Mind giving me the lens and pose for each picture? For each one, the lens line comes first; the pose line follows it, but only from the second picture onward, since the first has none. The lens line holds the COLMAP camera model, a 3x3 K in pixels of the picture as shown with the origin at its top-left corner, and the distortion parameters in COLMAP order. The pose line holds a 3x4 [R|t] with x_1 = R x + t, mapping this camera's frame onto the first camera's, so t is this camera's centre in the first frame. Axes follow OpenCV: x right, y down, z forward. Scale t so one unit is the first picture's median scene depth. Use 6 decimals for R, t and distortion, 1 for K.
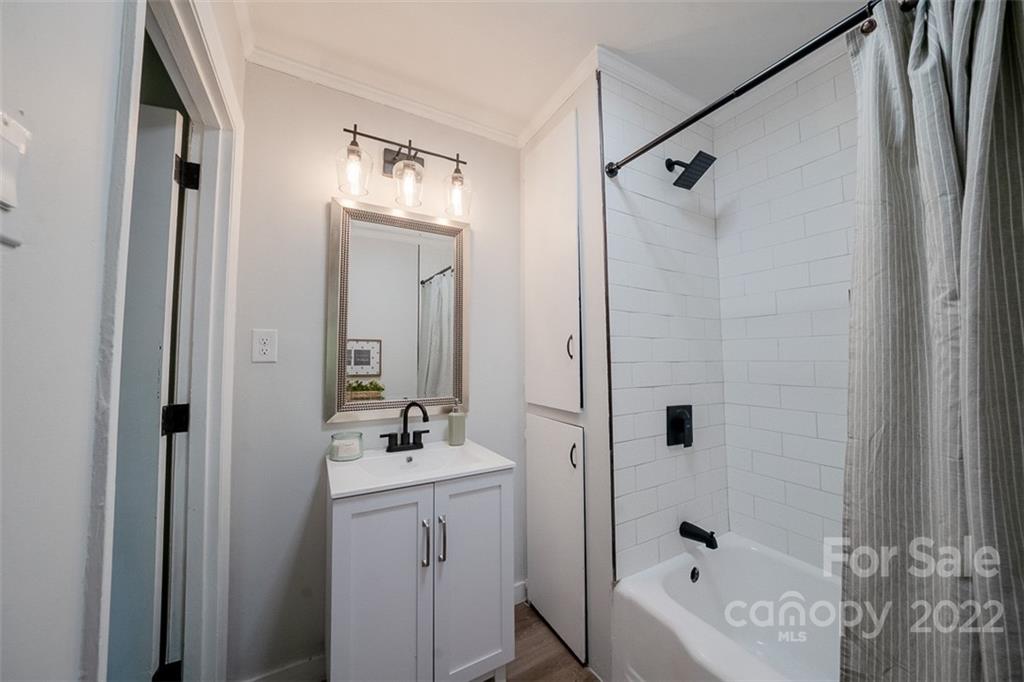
lens RADIAL K [[353.0, 0, 512.2], [0, 353.0, 340.9], [0, 0, 1]] dist [-0.021318, 0.004953]
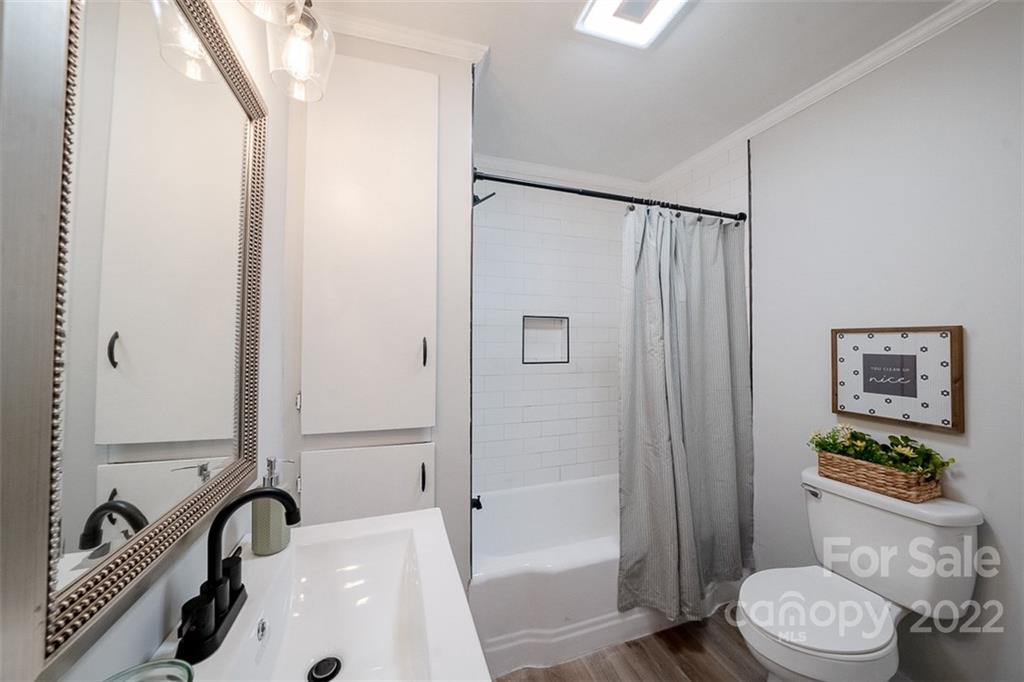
lens RADIAL K [[353.0, 0, 515.0], [0, 353.0, 335.2], [0, 0, 1]] dist [-0.021318, 0.004953]
pose [[-0.184609, -0.028031, -0.982412, 0.030582], [0.026712, 0.999081, -0.033526, 0.005672], [0.982449, -0.032431, -0.183691, 0.657301]]
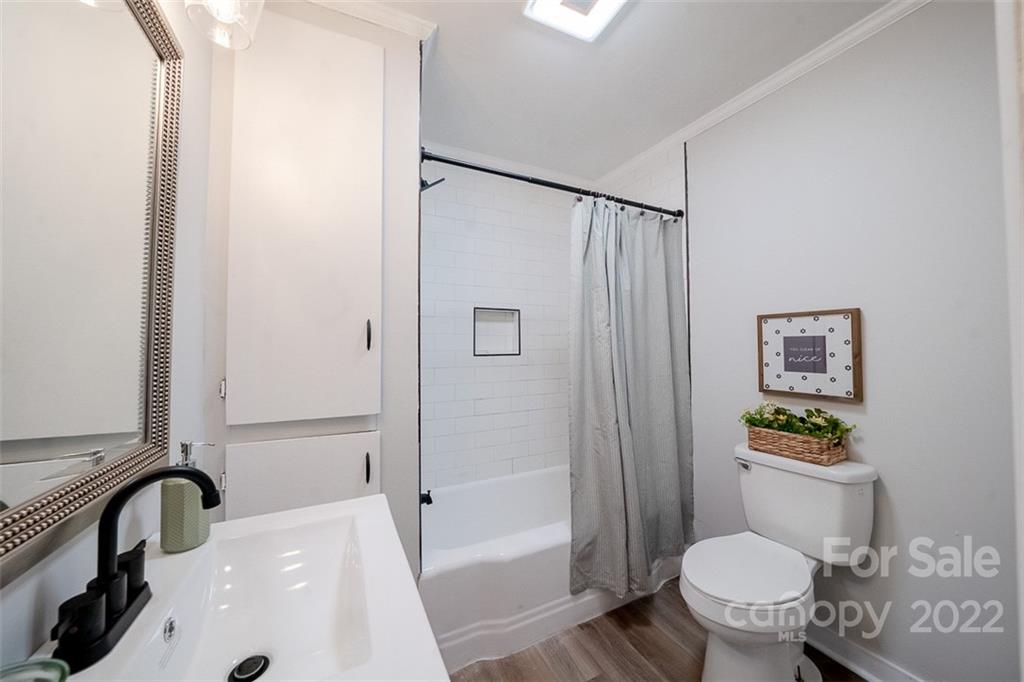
lens RADIAL K [[353.0, 0, 514.9], [0, 353.0, 339.7], [0, 0, 1]] dist [-0.021318, 0.004953]
pose [[-0.052257, -0.037741, -0.997920, 0.025159], [0.037918, 0.998490, -0.039748, 0.032888], [0.997914, -0.039917, -0.050747, 0.657968]]
